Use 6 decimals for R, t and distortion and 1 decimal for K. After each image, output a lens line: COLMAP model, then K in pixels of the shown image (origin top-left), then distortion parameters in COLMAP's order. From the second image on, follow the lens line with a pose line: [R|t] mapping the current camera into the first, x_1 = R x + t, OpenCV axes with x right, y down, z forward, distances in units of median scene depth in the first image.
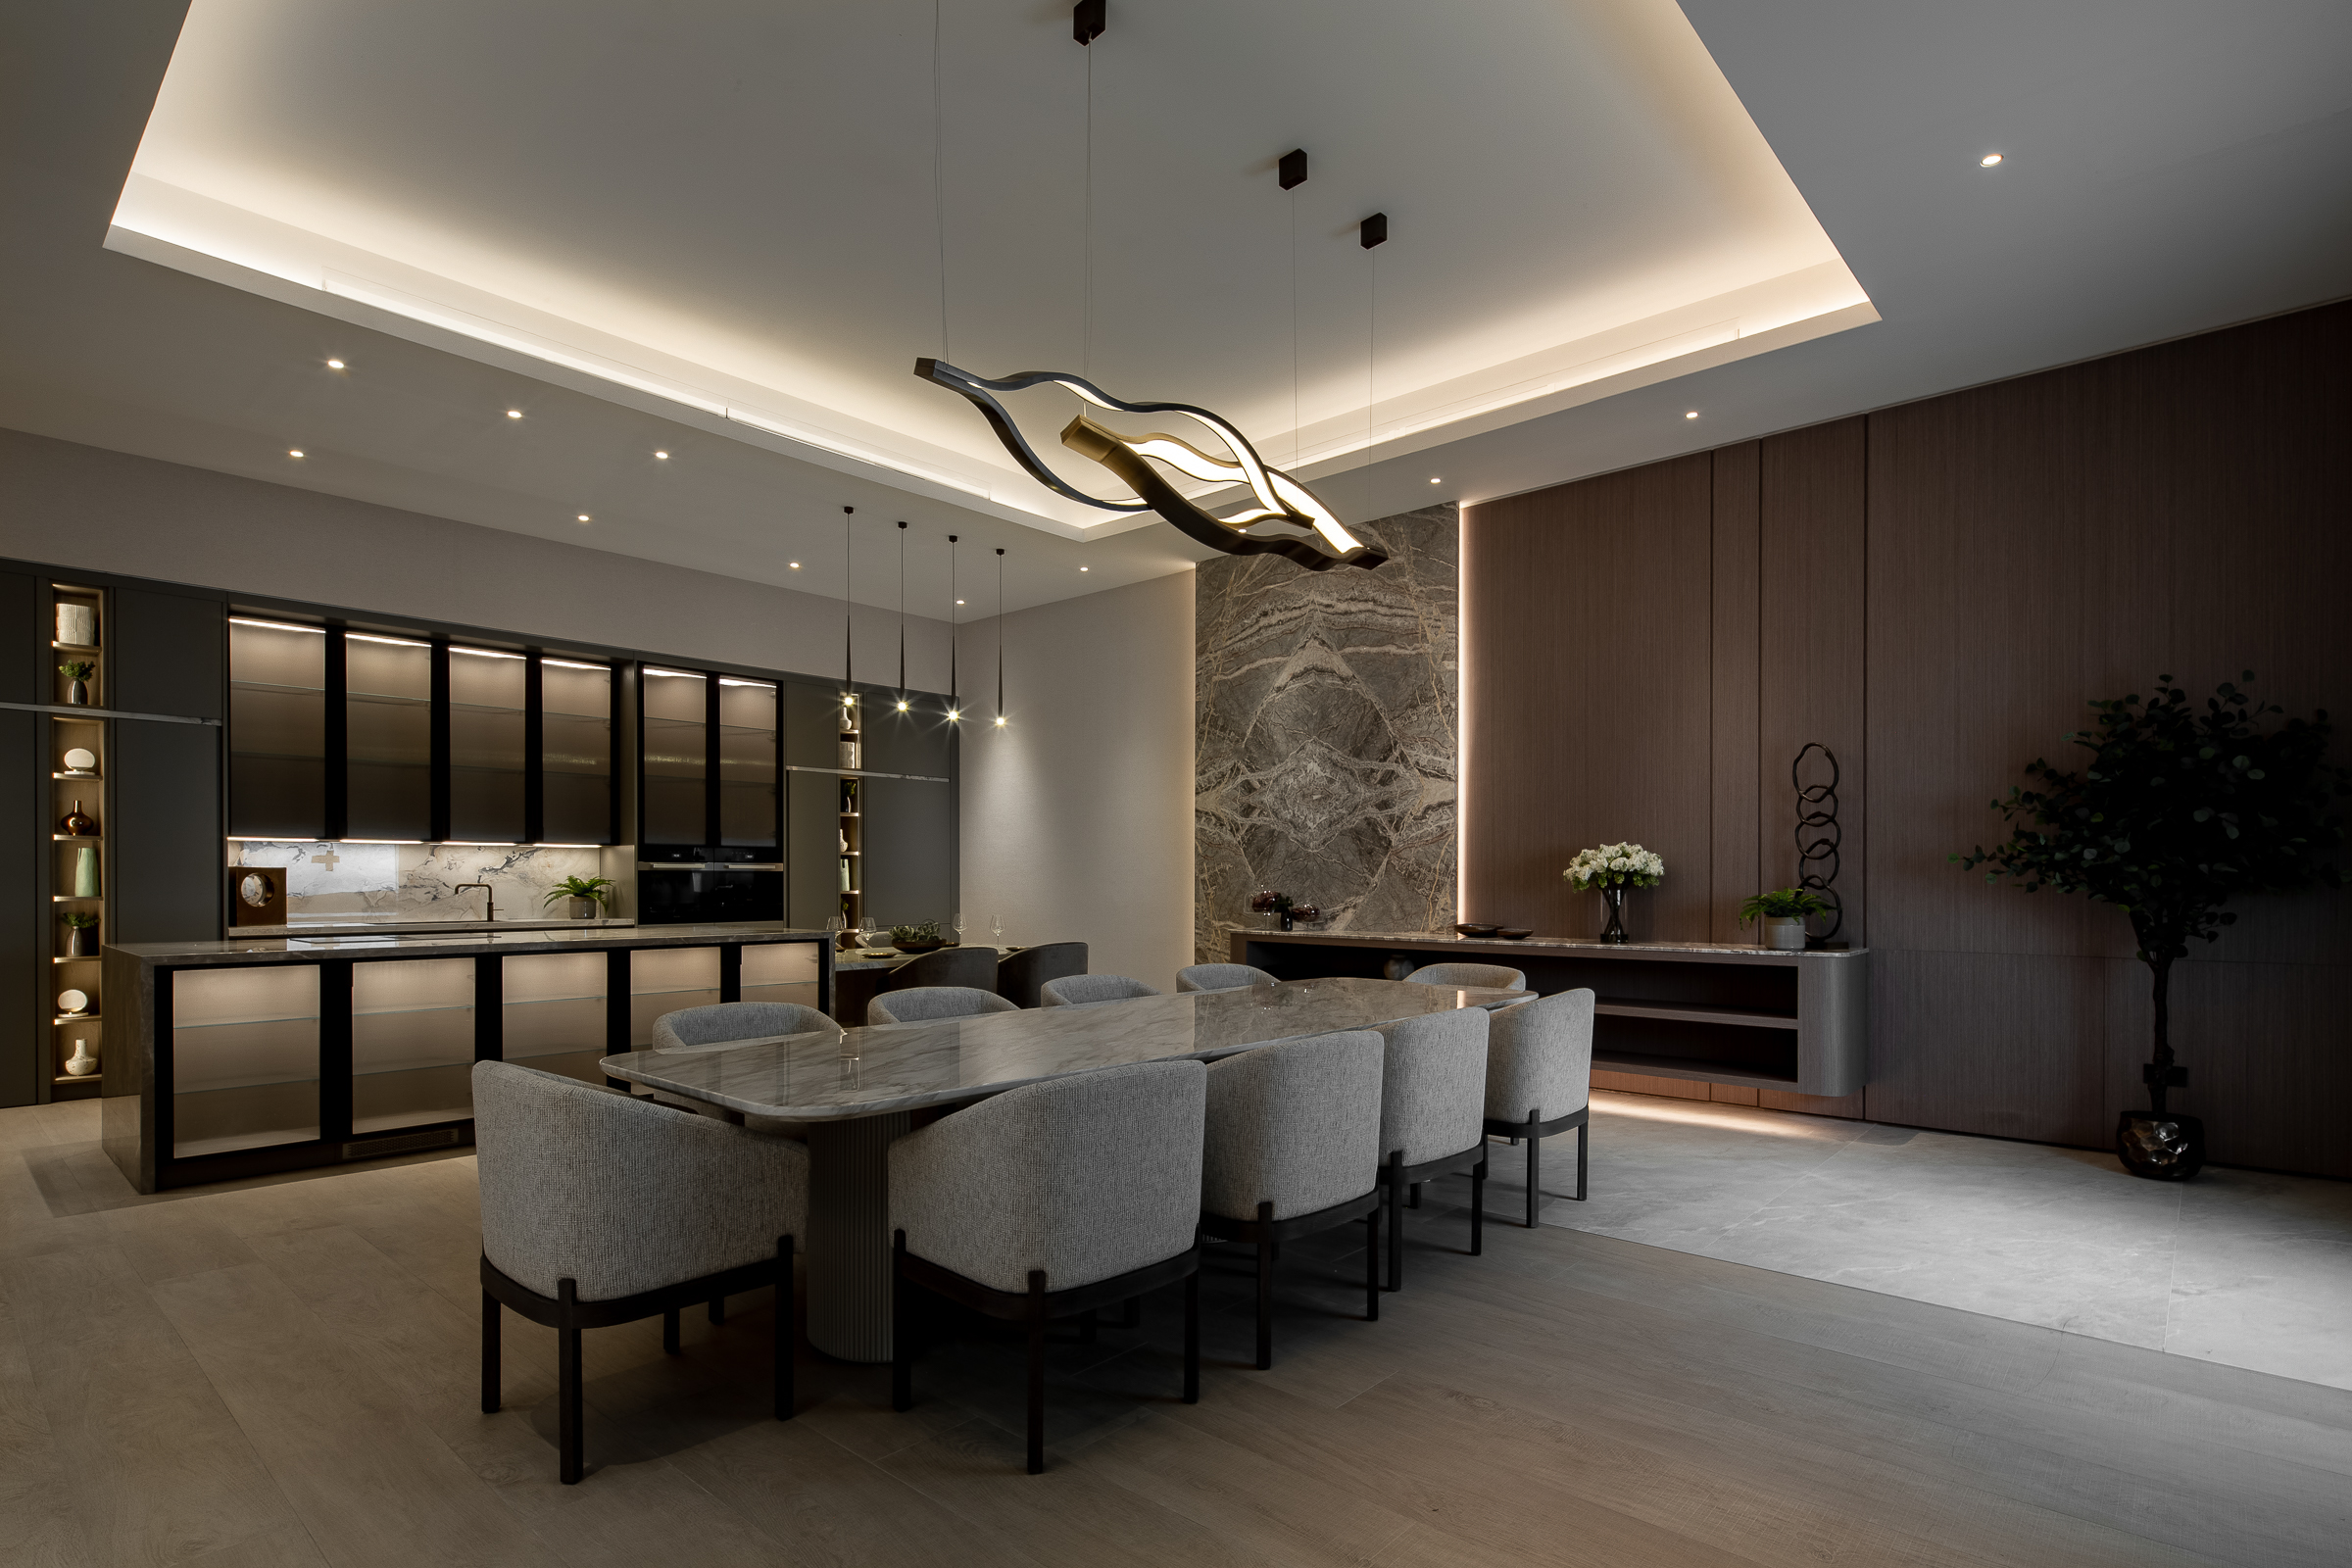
lens RADIAL K [[1167.3, 0, 1183.6], [0, 1167.3, 887.1], [0, 0, 1]] dist [0.000109, -0.005764]
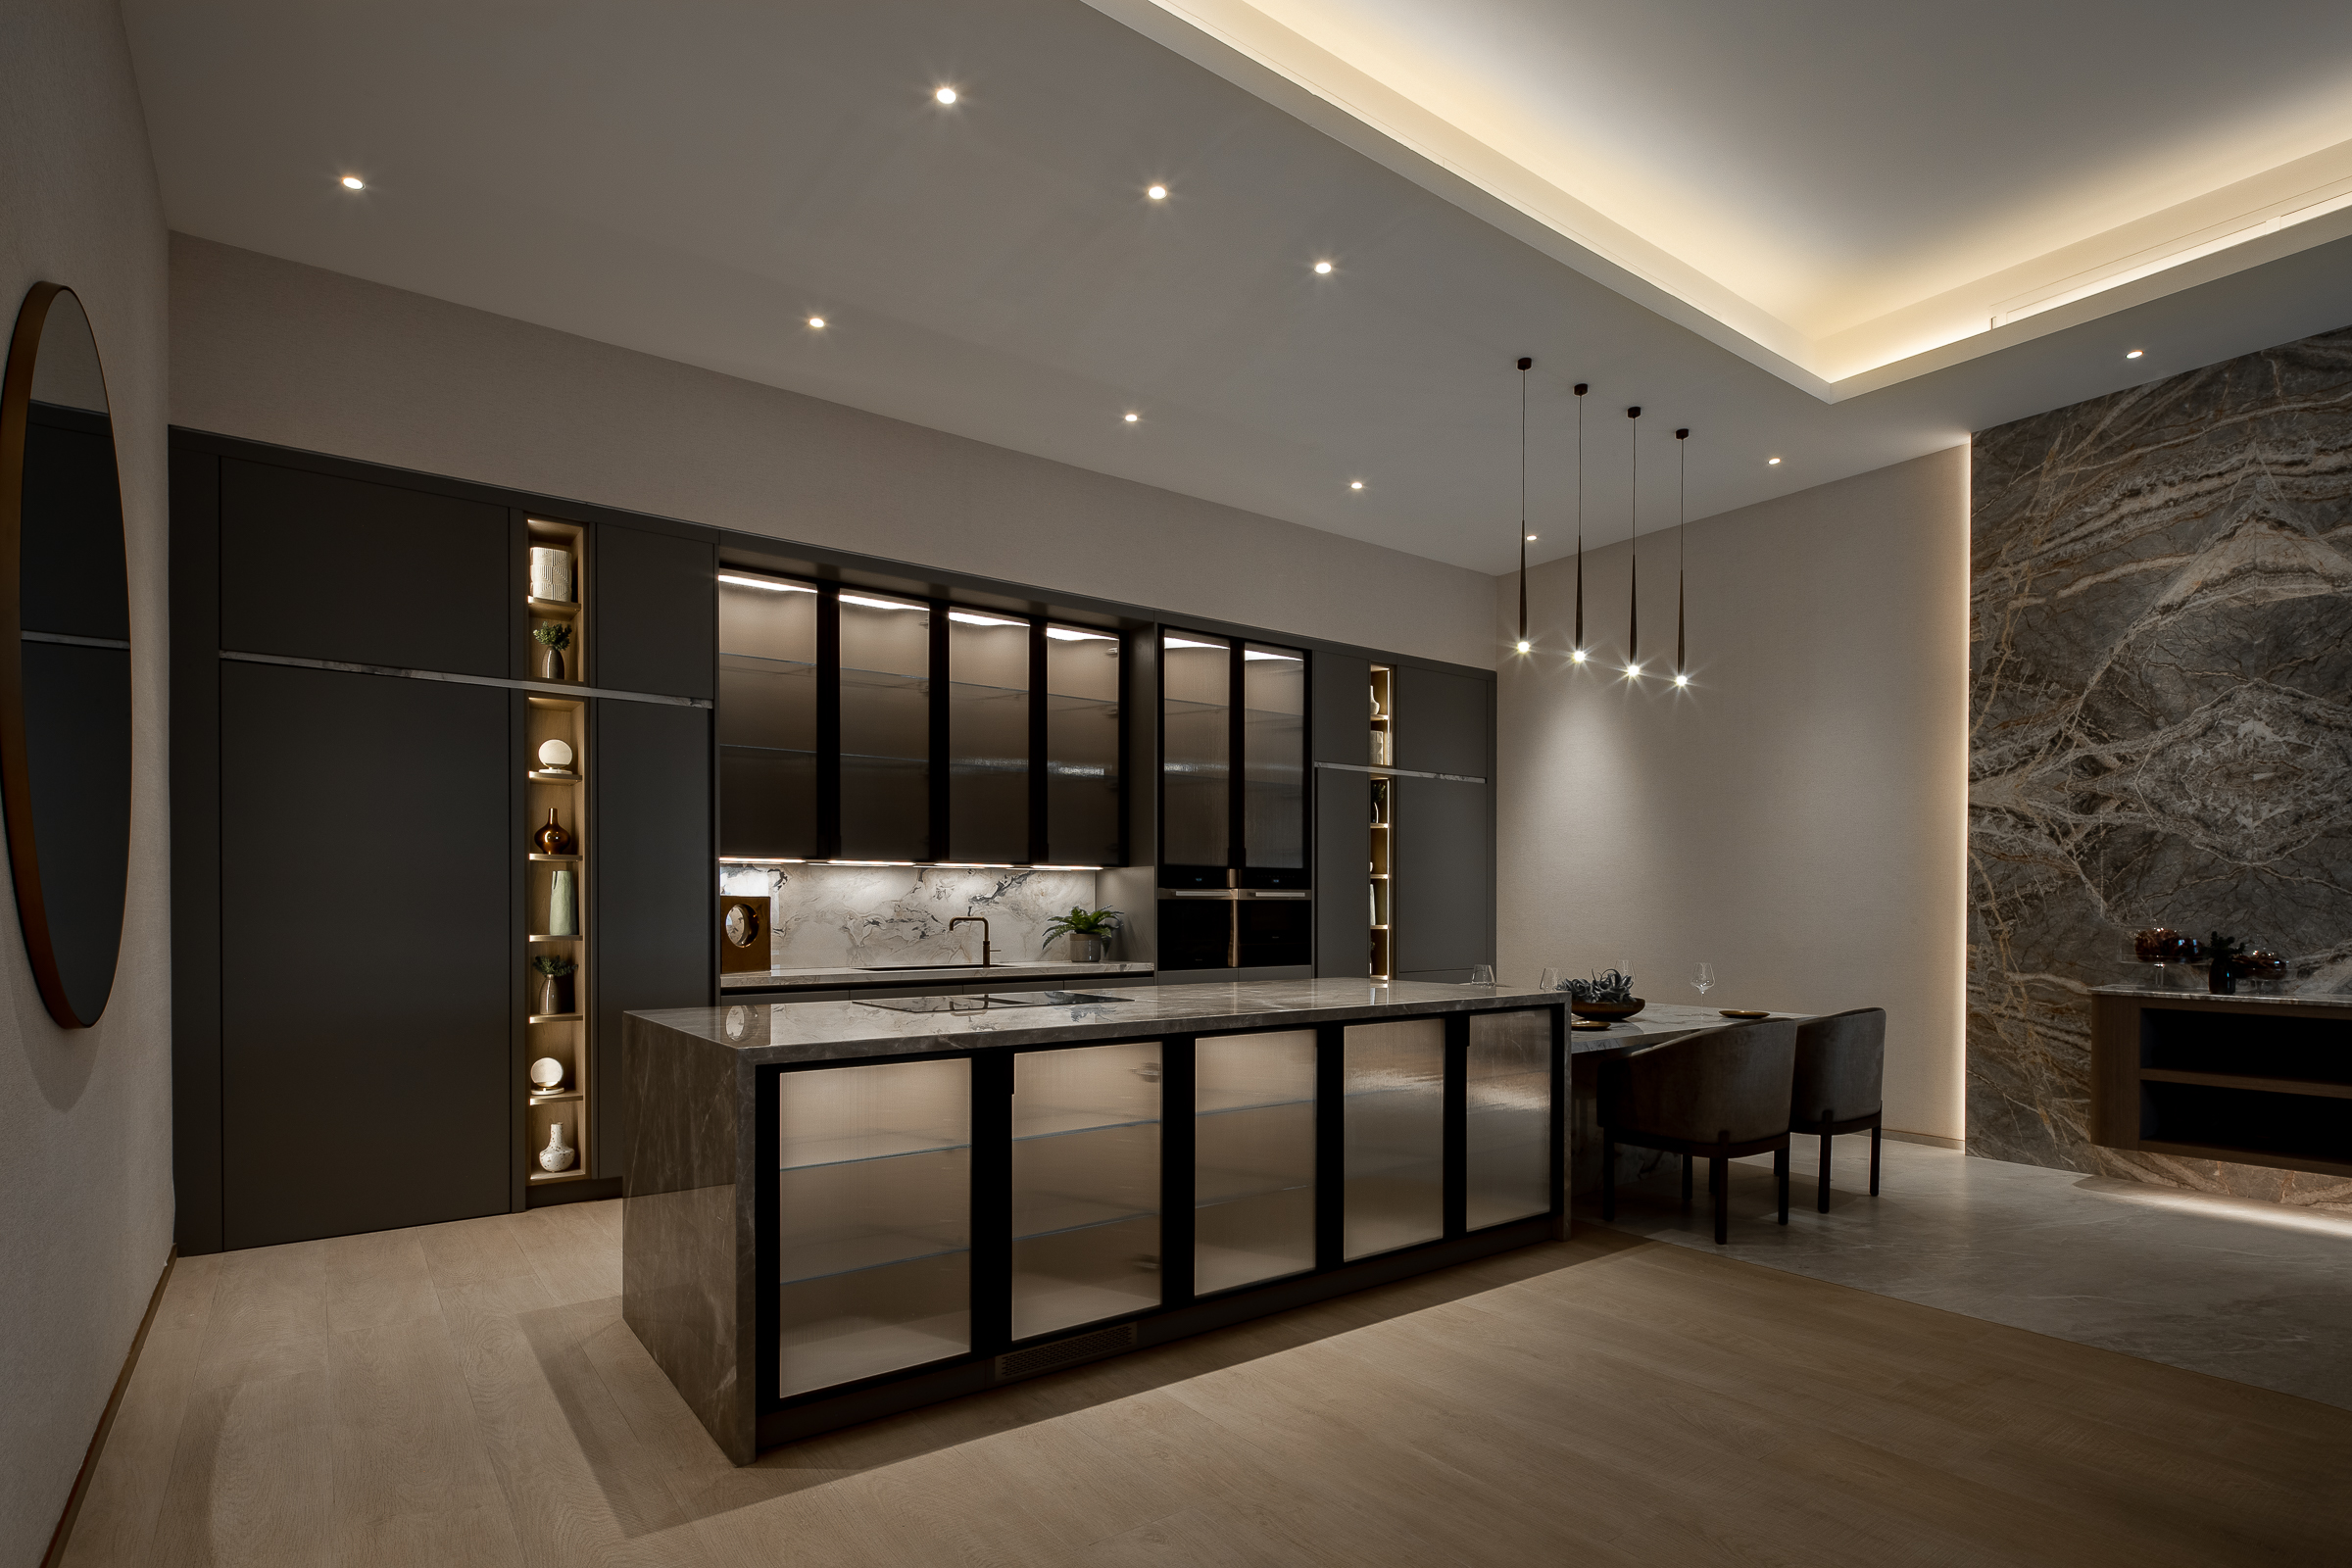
lens RADIAL K [[1169.9, 0, 1170.7], [0, 1169.9, 917.5], [0, 0, 1]] dist [0.000790, -0.000783]
pose [[0.977603, -0.000248, -0.210456, -0.317833], [0.000383, 1.000000, 0.000599, -0.003058], [0.210456, -0.000666, 0.977603, 0.270760]]
